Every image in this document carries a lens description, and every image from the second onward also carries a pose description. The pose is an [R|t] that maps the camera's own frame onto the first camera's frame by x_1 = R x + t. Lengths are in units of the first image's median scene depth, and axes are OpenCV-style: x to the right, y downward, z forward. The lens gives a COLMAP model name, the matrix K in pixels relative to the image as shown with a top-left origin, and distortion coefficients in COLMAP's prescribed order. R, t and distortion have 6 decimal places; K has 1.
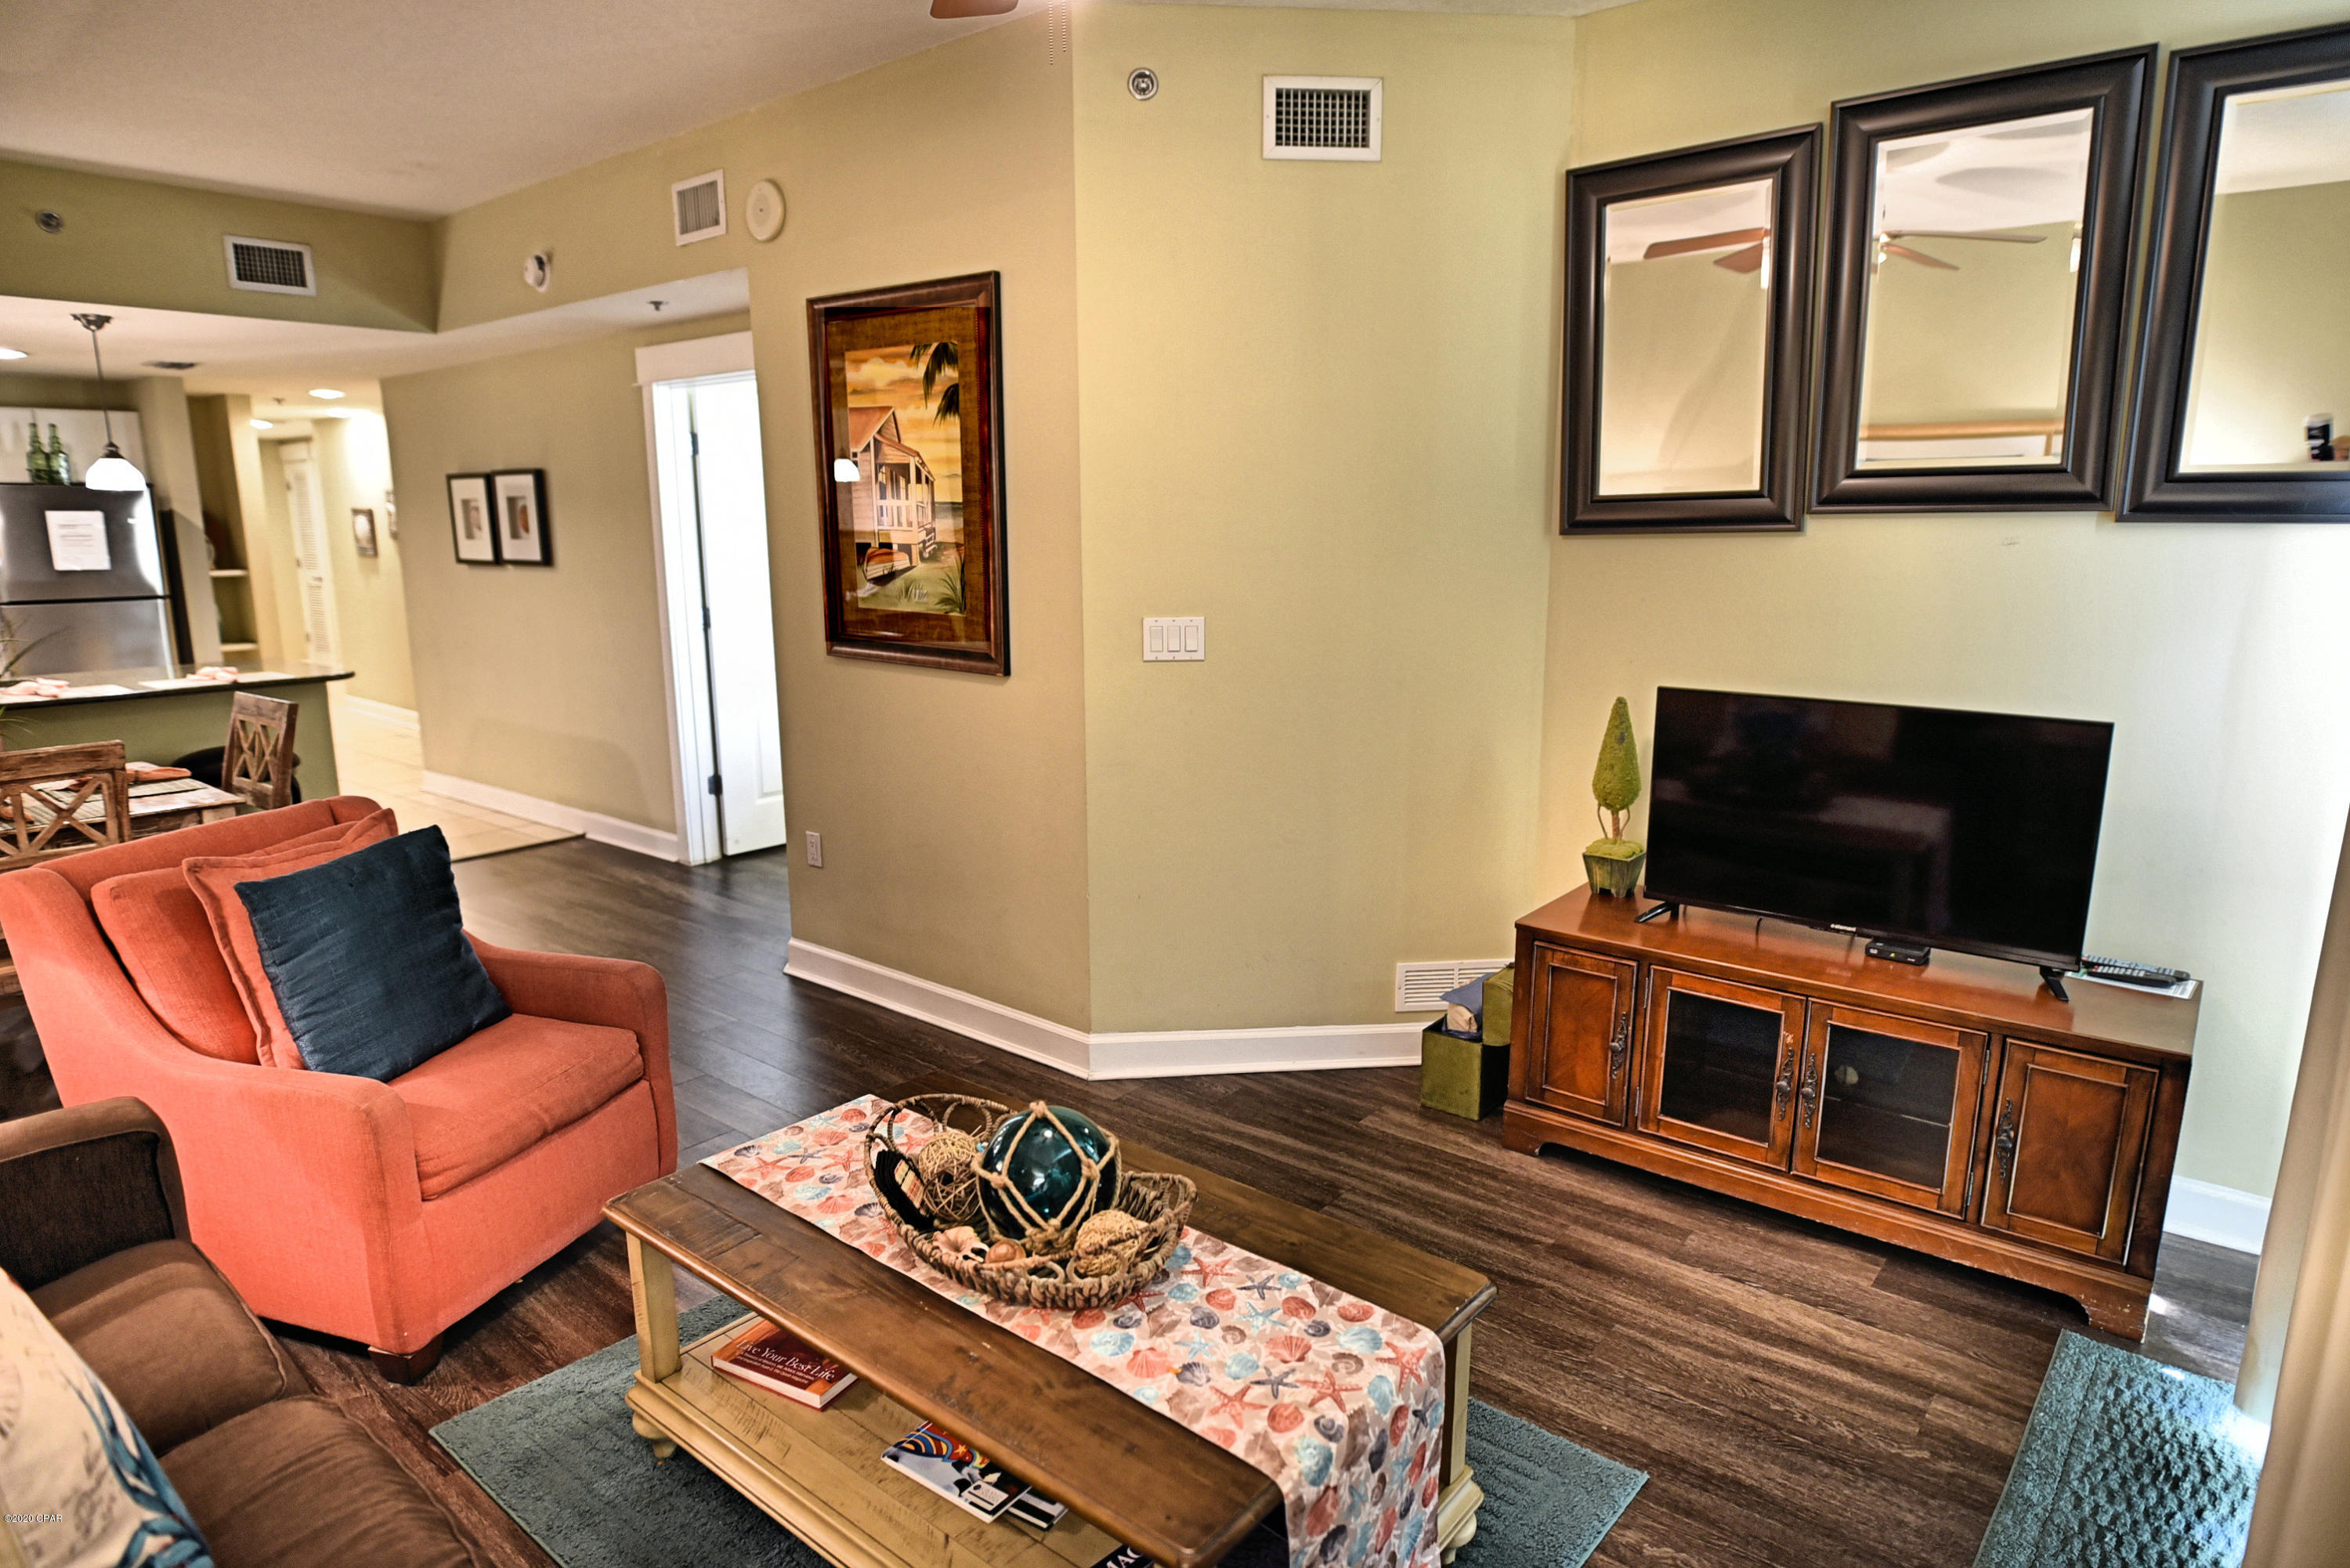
lens RADIAL K [[1356.4, 0, 1182.2], [0, 1356.4, 789.2], [0, 0, 1]] dist [-0.022638, -0.000105]
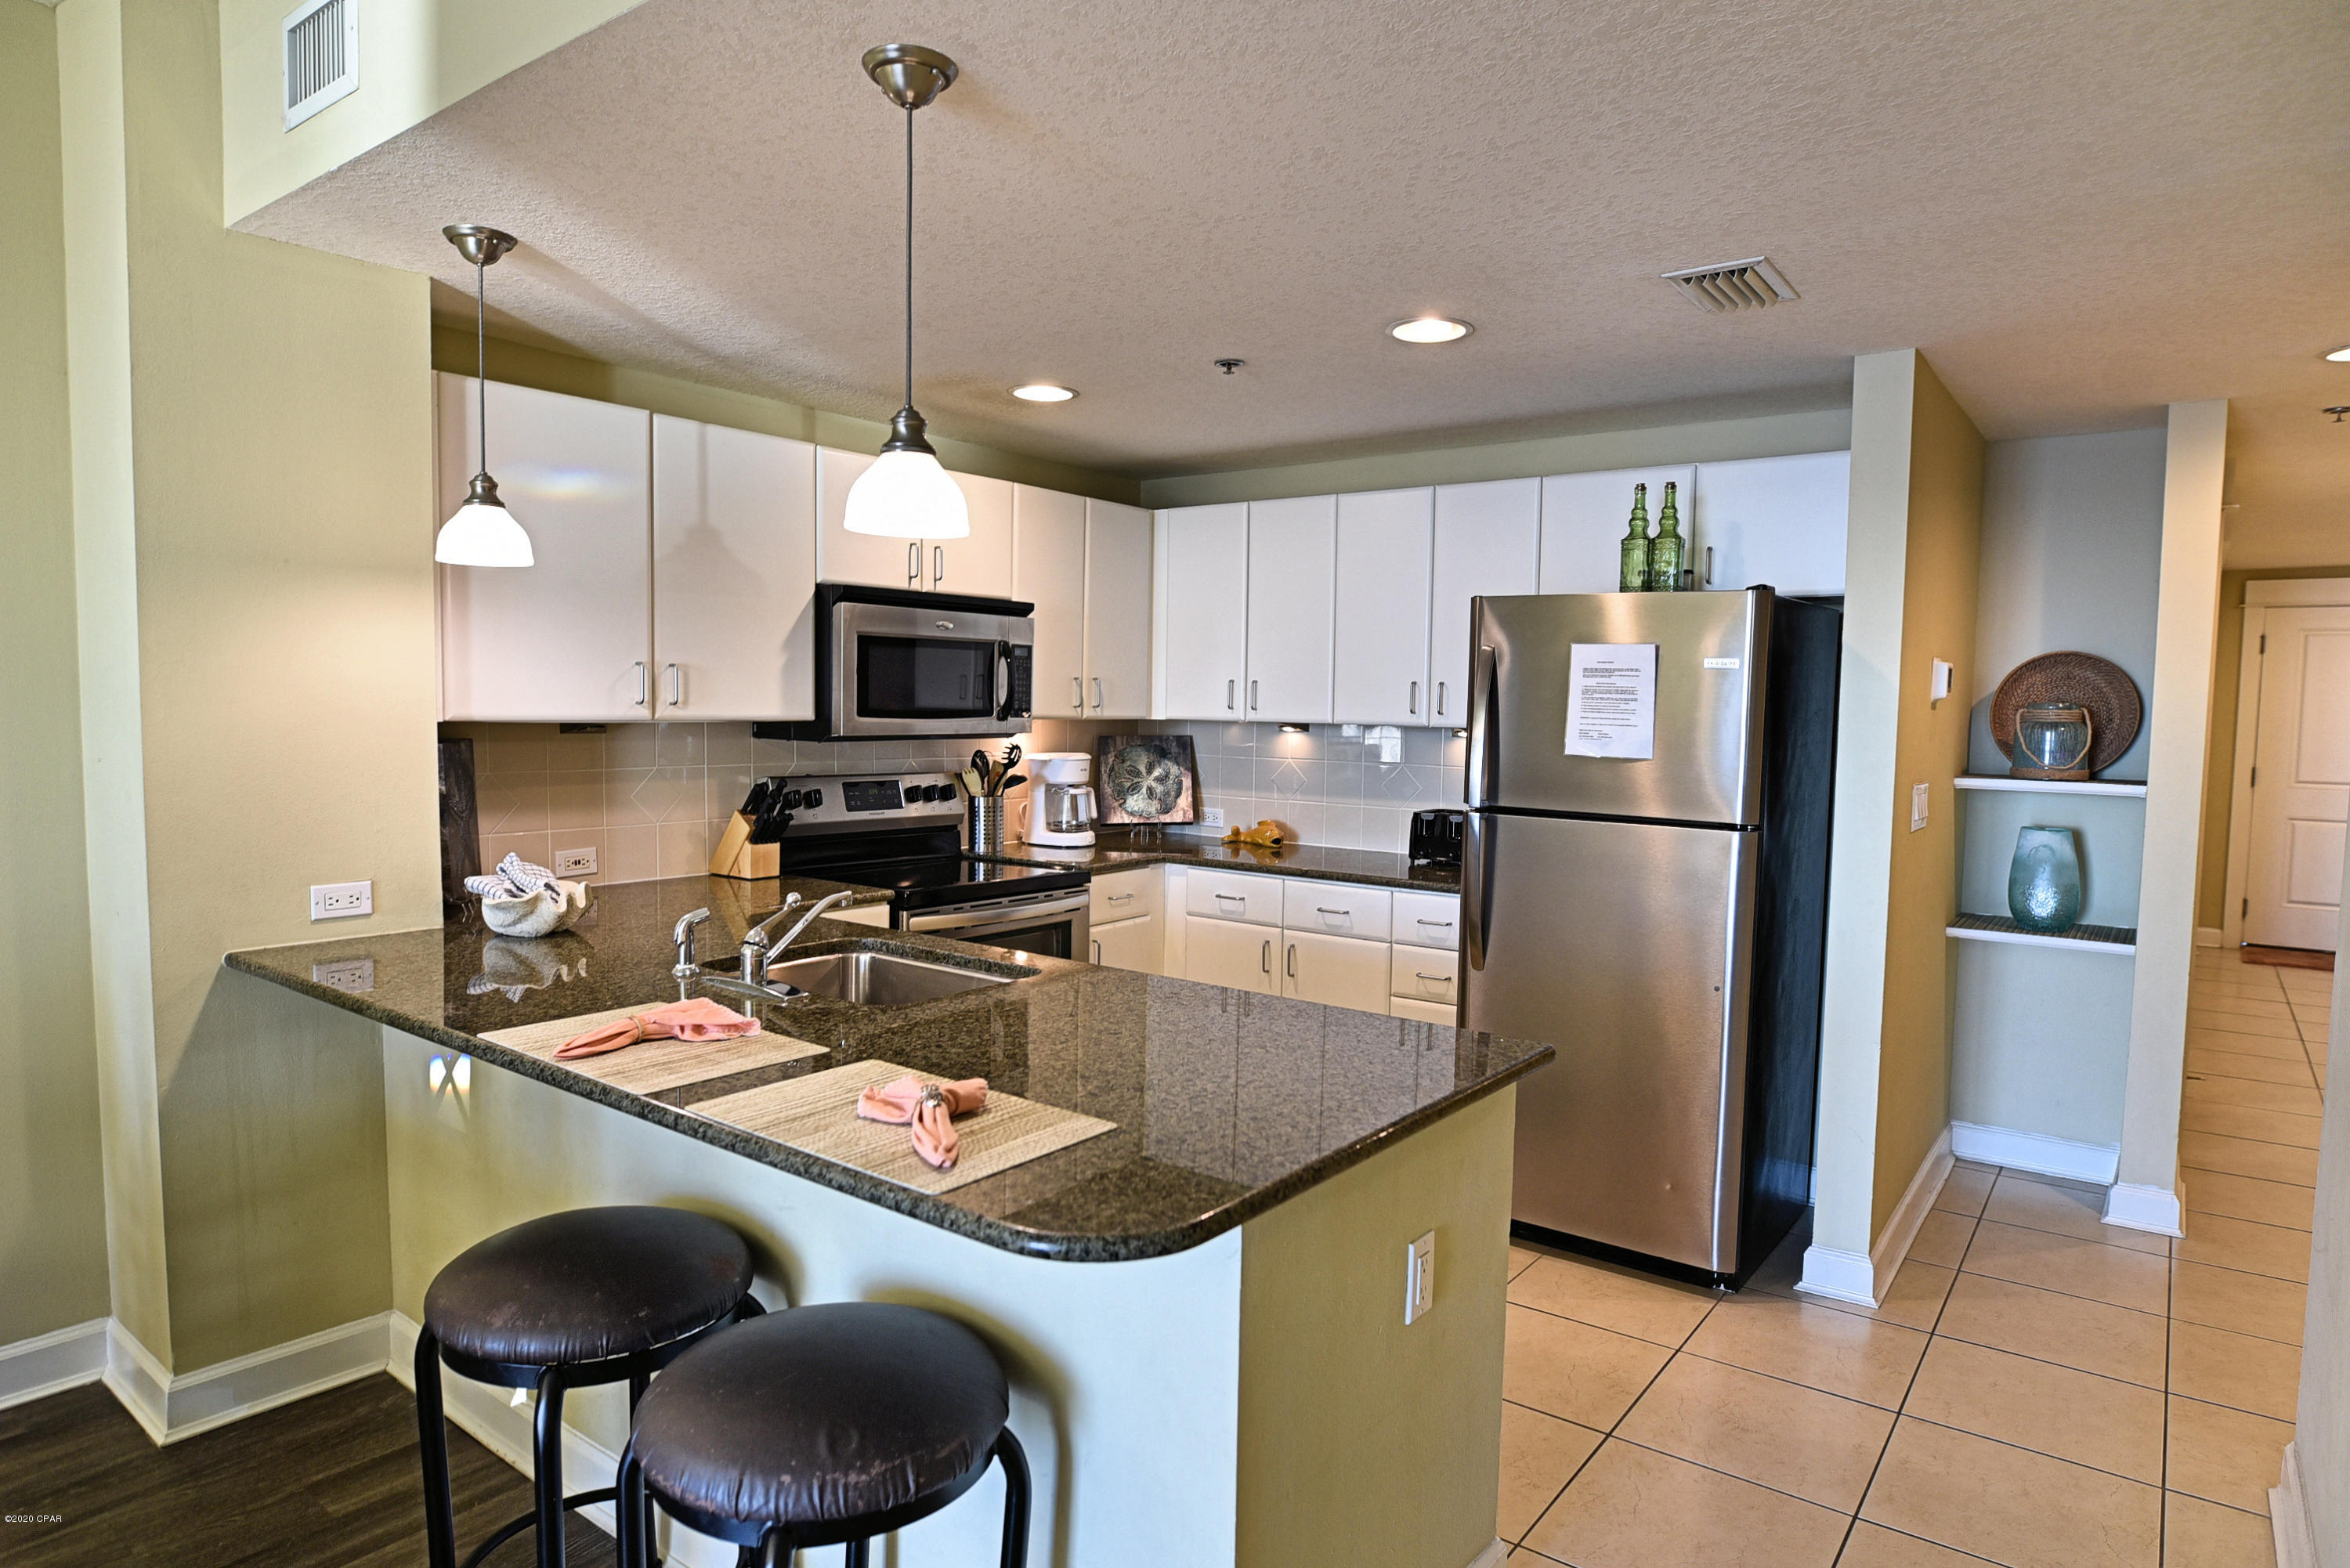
lens RADIAL K [[1356.4, 0, 1177.0], [0, 1356.4, 795.2], [0, 0, 1]] dist [-0.022638, -0.000105]
pose [[0.043452, 0.076353, -0.996134, -0.562322], [-0.213562, 0.974738, 0.065397, -0.260331], [0.975963, 0.209895, 0.058660, 1.417674]]
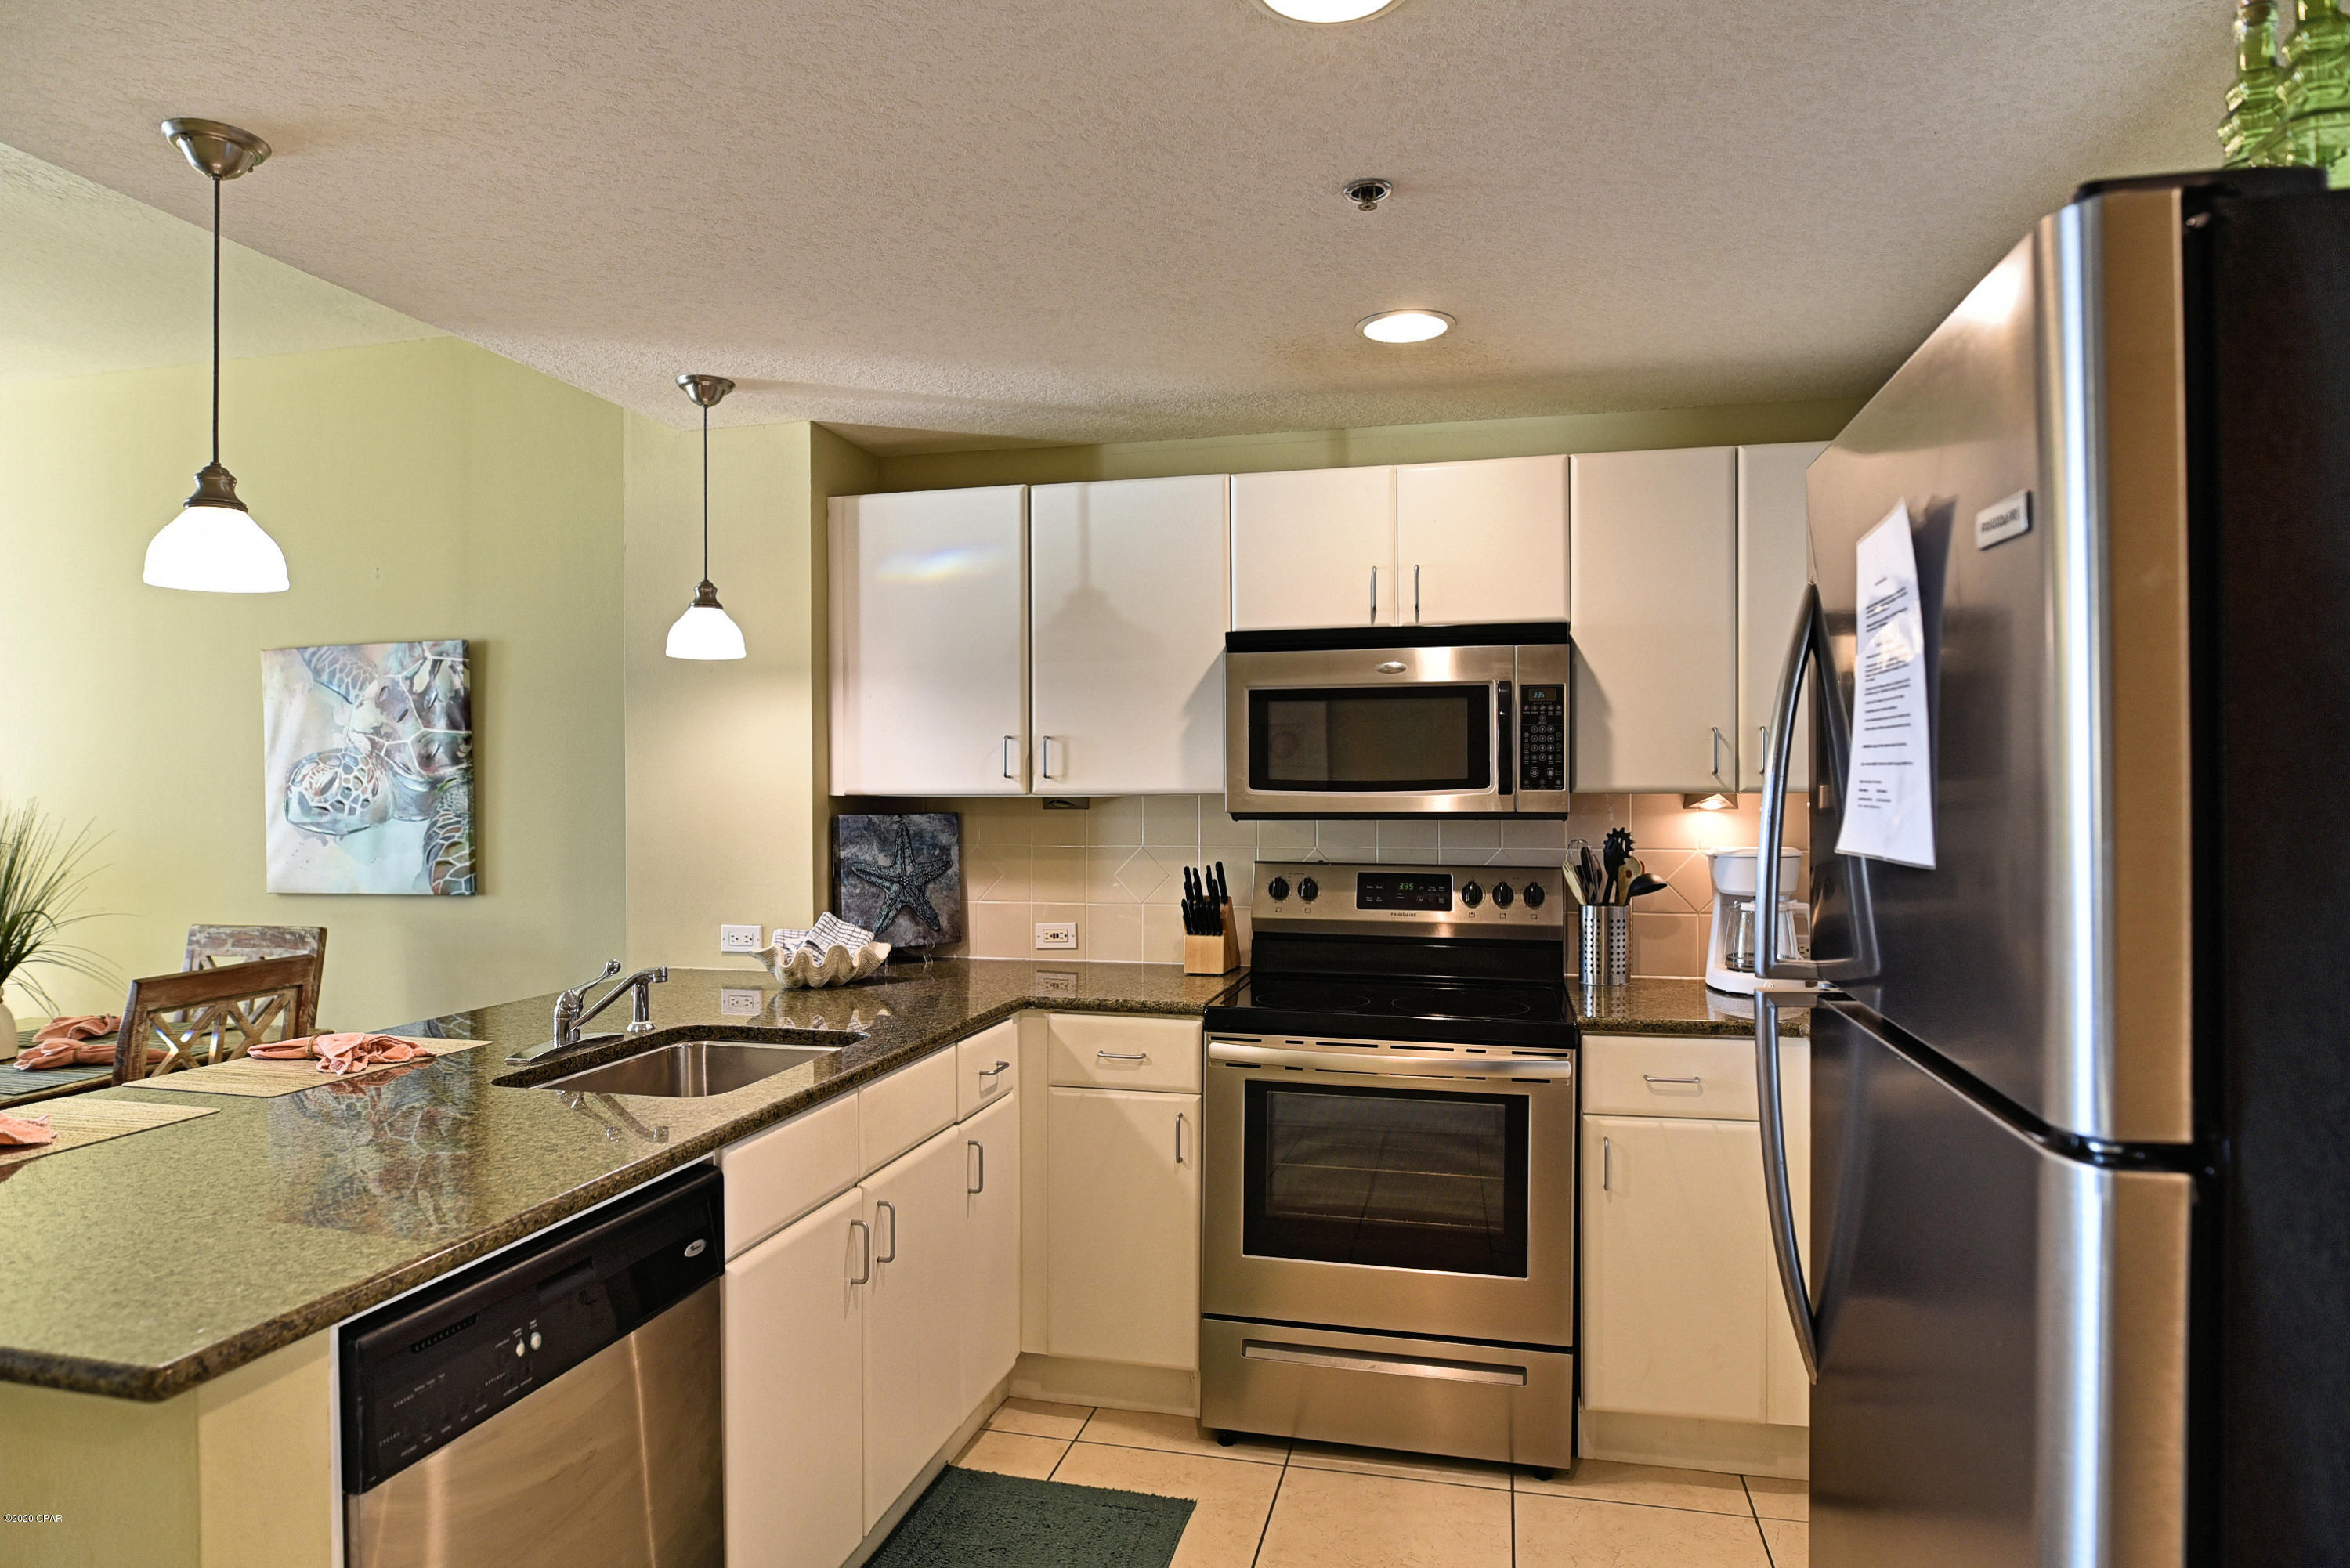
lens RADIAL K [[1356.4, 0, 1174.1], [0, 1356.4, 788.8], [0, 0, 1]] dist [-0.022638, -0.000105]
pose [[-0.900873, 0.009362, -0.433982, -1.286405], [-0.077490, 0.980240, 0.182001, -0.363616], [0.427110, 0.197589, -0.882347, 2.034671]]
